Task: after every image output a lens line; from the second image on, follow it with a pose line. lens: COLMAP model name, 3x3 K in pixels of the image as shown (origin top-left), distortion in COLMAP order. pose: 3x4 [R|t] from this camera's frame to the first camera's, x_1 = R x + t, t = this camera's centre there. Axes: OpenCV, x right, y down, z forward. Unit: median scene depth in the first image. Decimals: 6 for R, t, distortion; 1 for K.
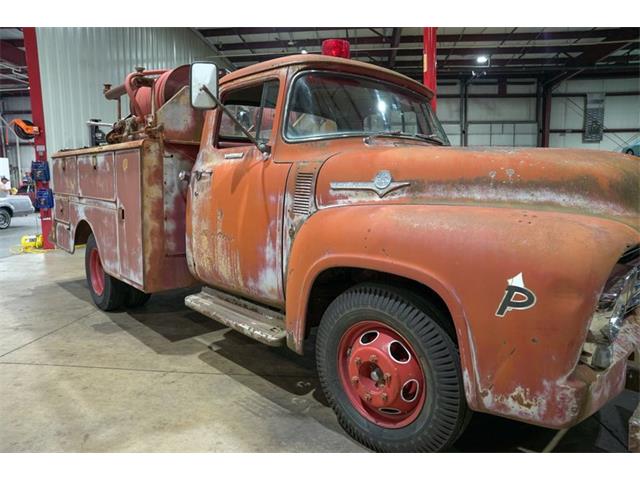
lens RADIAL K [[438.3, 0, 322.9], [0, 438.3, 238.8], [0, 0, 1]] dist [-0.135905, 0.102333]
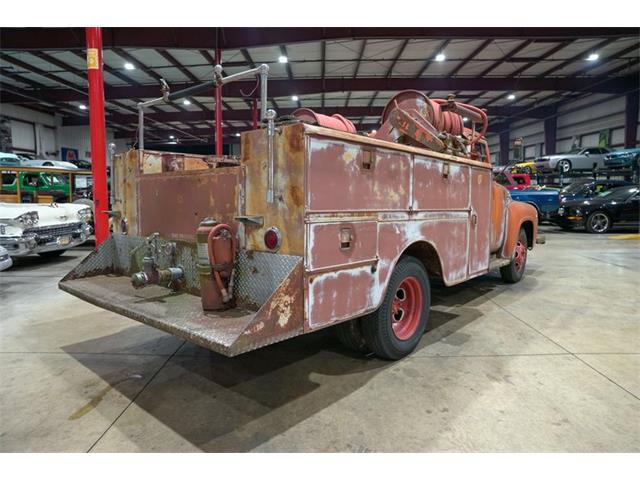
lens RADIAL K [[438.3, 0, 320.9], [0, 438.3, 237.8], [0, 0, 1]] dist [-0.135905, 0.102333]
pose [[-0.088187, -0.100216, 0.991050, -1.737773], [0.126169, 0.985789, 0.110911, -0.208930], [-0.988081, 0.134821, -0.074289, 1.622246]]
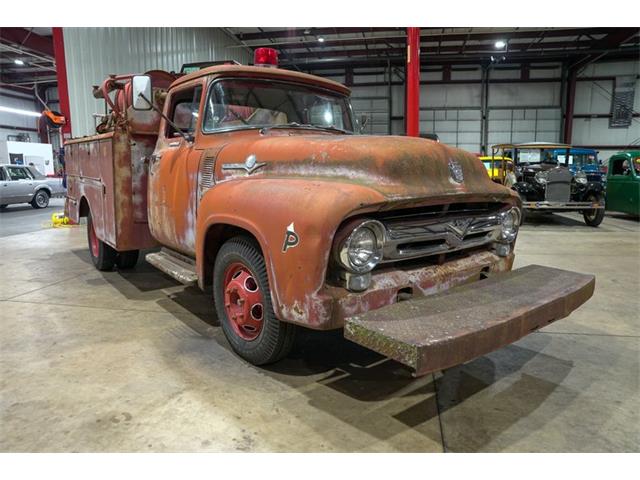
lens RADIAL K [[438.3, 0, 321.9], [0, 438.3, 238.3], [0, 0, 1]] dist [-0.135905, 0.102333]
pose [[0.996271, 0.017749, -0.084433, 0.303792], [-0.015044, 0.999356, 0.032572, 0.037080], [0.084956, -0.031181, 0.995897, -0.223204]]
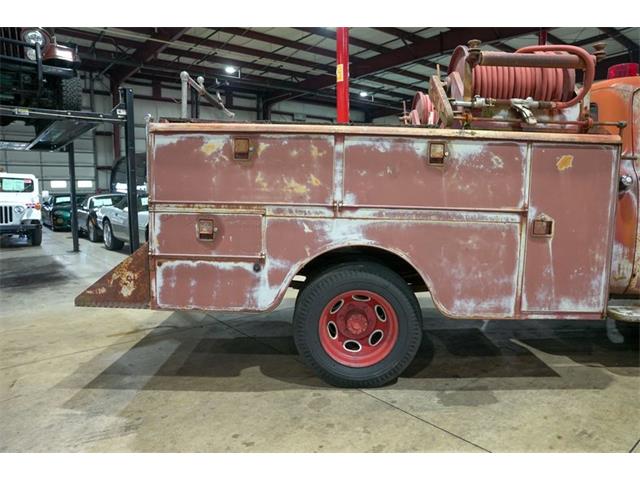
lens RADIAL K [[438.3, 0, 322.4], [0, 438.3, 236.7], [0, 0, 1]] dist [-0.135905, 0.102333]
pose [[0.705880, -0.069535, 0.704911, -1.356860], [0.086662, 0.996172, 0.011484, -0.090208], [-0.703010, 0.052983, 0.709203, 0.796688]]
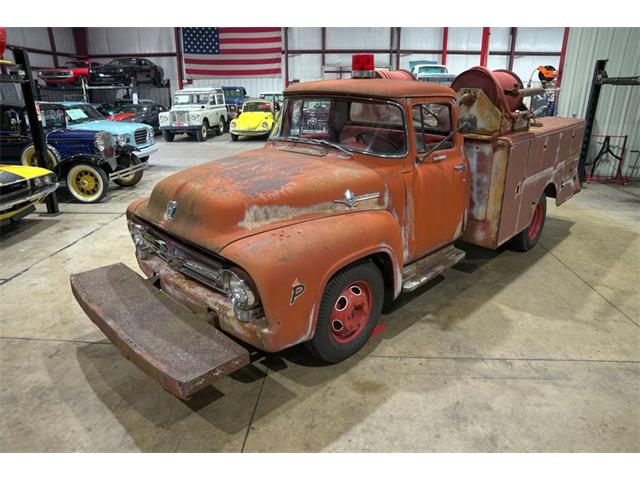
lens RADIAL K [[438.3, 0, 319.3], [0, 438.3, 242.5], [0, 0, 1]] dist [-0.135905, 0.102333]
pose [[0.022650, 0.347045, -0.937575, 1.395714], [-0.125990, 0.931329, 0.341690, -0.356406], [0.991773, 0.110386, 0.064819, 0.856731]]
